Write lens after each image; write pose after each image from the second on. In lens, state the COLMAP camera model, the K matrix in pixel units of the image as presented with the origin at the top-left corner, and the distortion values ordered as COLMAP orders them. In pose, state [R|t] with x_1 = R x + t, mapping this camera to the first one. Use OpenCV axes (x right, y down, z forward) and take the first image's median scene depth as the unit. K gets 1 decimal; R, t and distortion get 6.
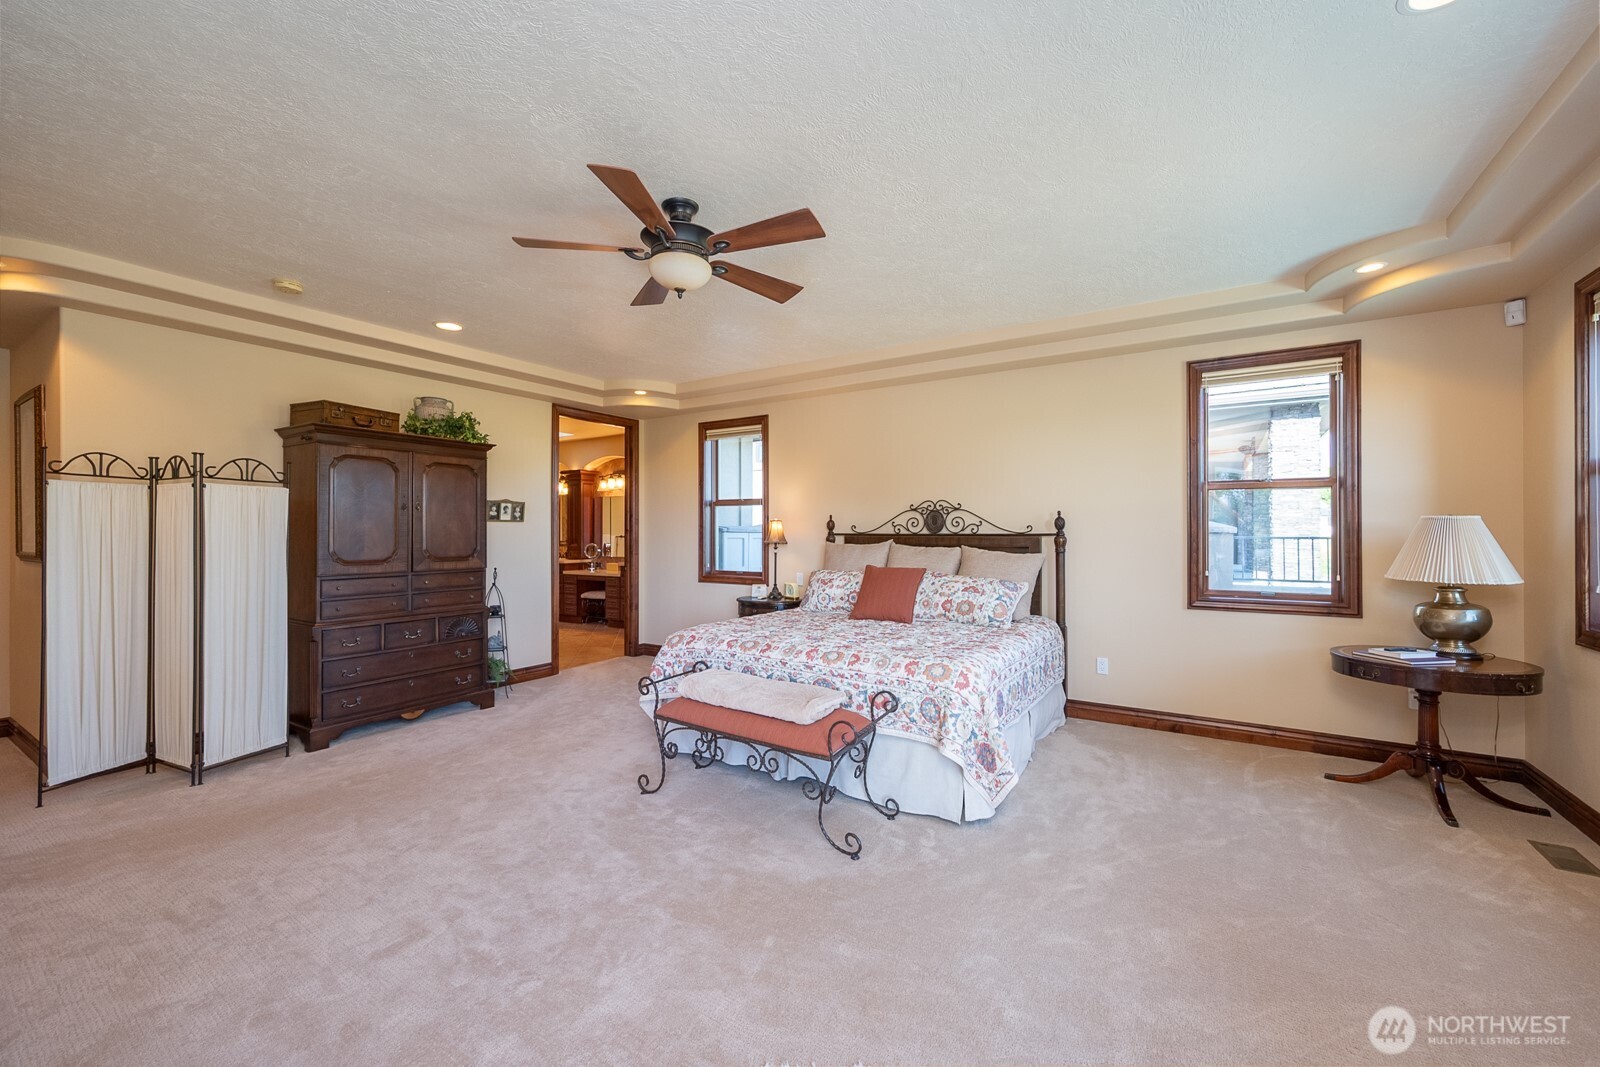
lens RADIAL K [[634.0, 0, 792.1], [0, 634.0, 523.9], [0, 0, 1]] dist [-0.002746, -0.000109]
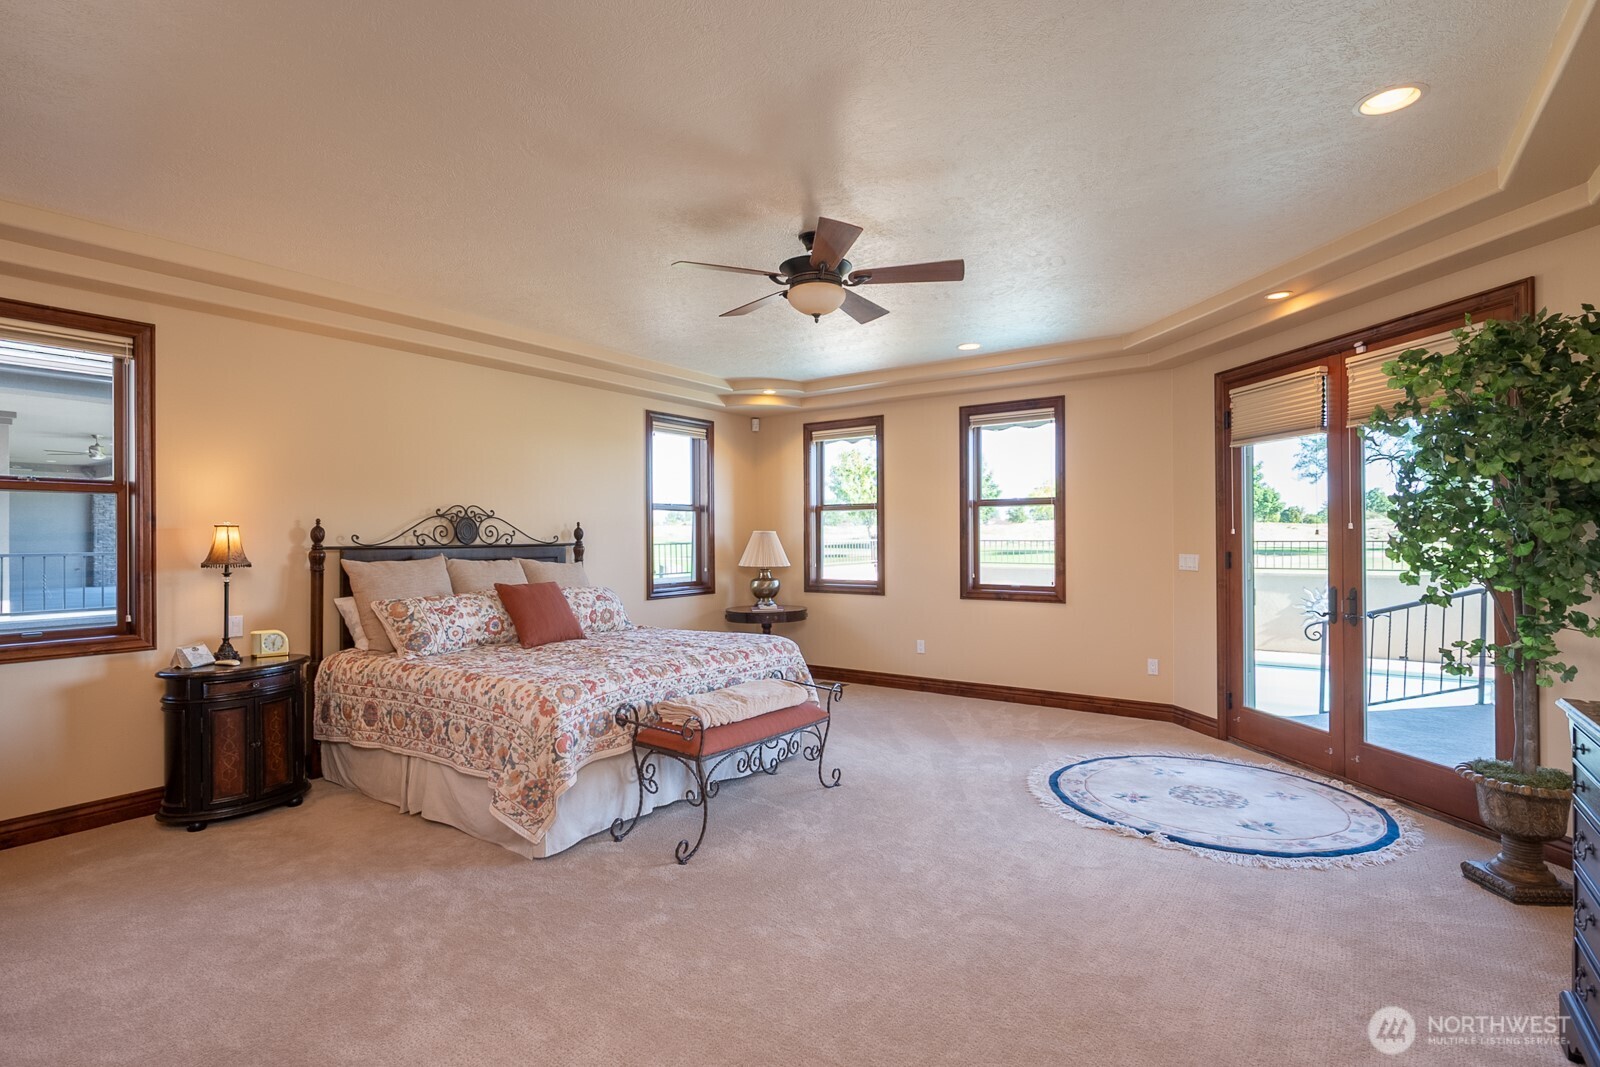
lens RADIAL K [[773.3, 0, 792.9], [0, 773.3, 540.3], [0, 0, 1]] dist [-0.008133, 0.001581]
pose [[0.039387, -0.001669, 0.999223, -0.830085], [-0.001246, 0.999998, 0.001719, 0.007333], [-0.999223, -0.001313, 0.039385, 0.563924]]
